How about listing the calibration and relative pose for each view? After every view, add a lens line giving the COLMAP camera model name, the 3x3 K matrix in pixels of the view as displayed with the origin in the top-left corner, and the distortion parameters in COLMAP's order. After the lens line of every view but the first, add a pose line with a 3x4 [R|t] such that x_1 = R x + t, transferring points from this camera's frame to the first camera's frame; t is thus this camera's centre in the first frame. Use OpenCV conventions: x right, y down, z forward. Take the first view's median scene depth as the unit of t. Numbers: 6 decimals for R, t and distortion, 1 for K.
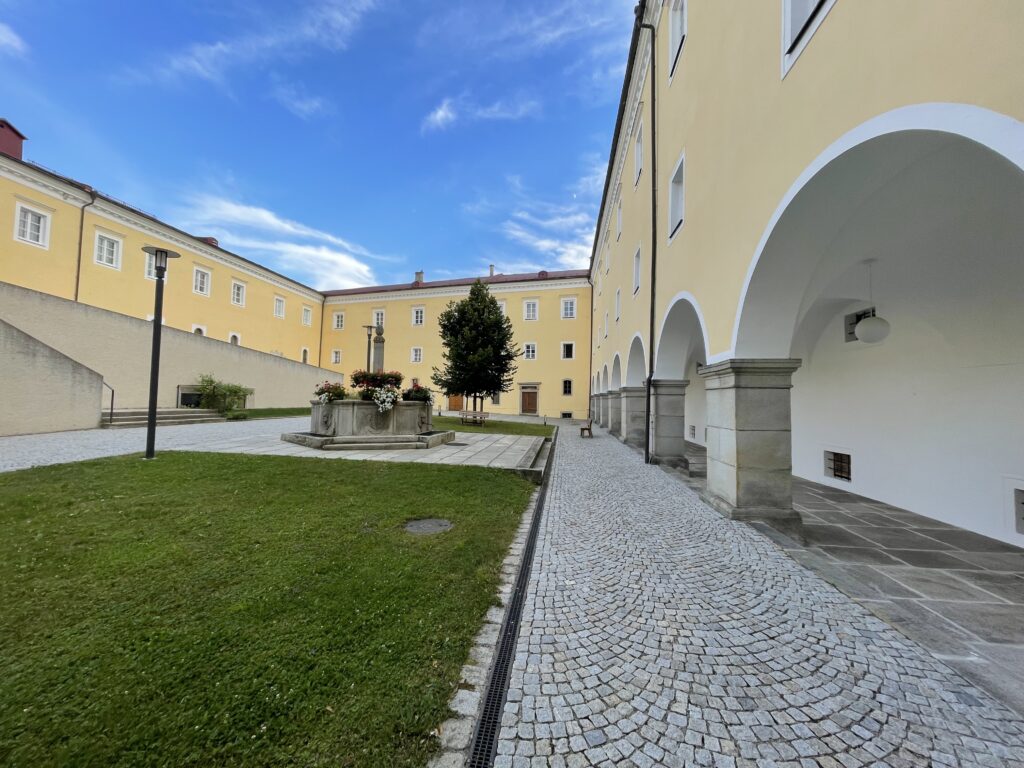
lens RADIAL K [[409.7, 0, 507.8], [0, 409.7, 388.6], [0, 0, 1]] dist [0.001529, -0.000286]
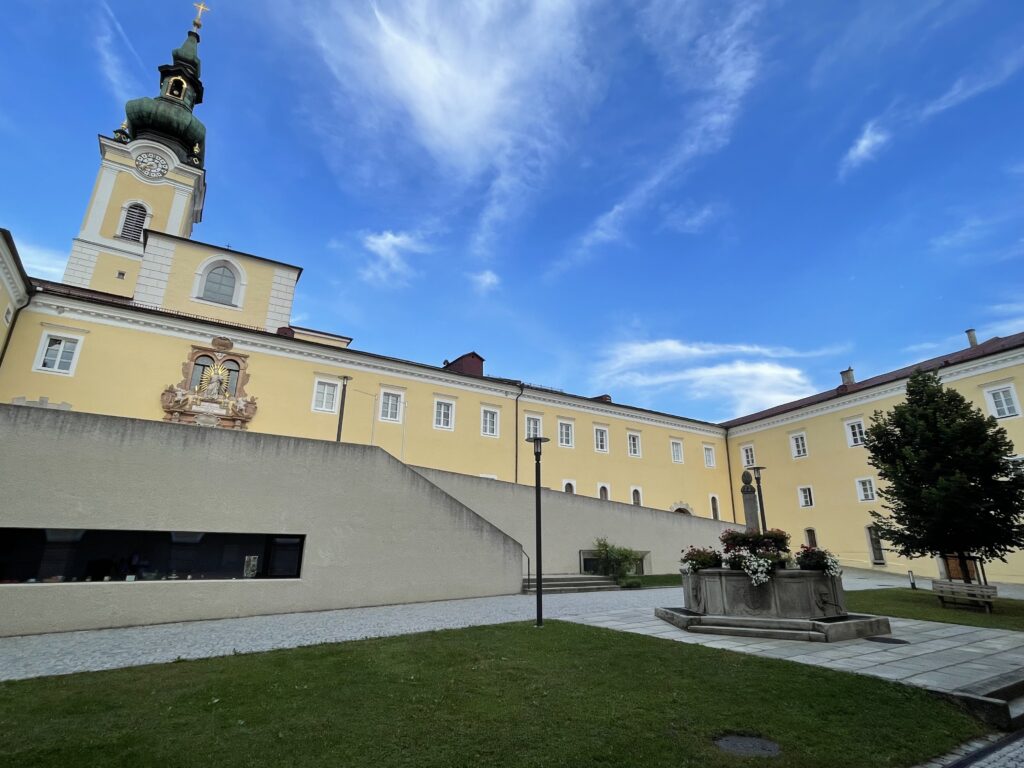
lens RADIAL K [[537.3, 0, 512.0], [0, 537.3, 384.0], [0, 0, 1]] dist [-0.006154, -0.000480]
pose [[0.657249, -0.241969, -0.713775, 0.124743], [0.029860, 0.954678, -0.296140, -0.012175], [0.753082, 0.173325, 0.634686, -0.037301]]
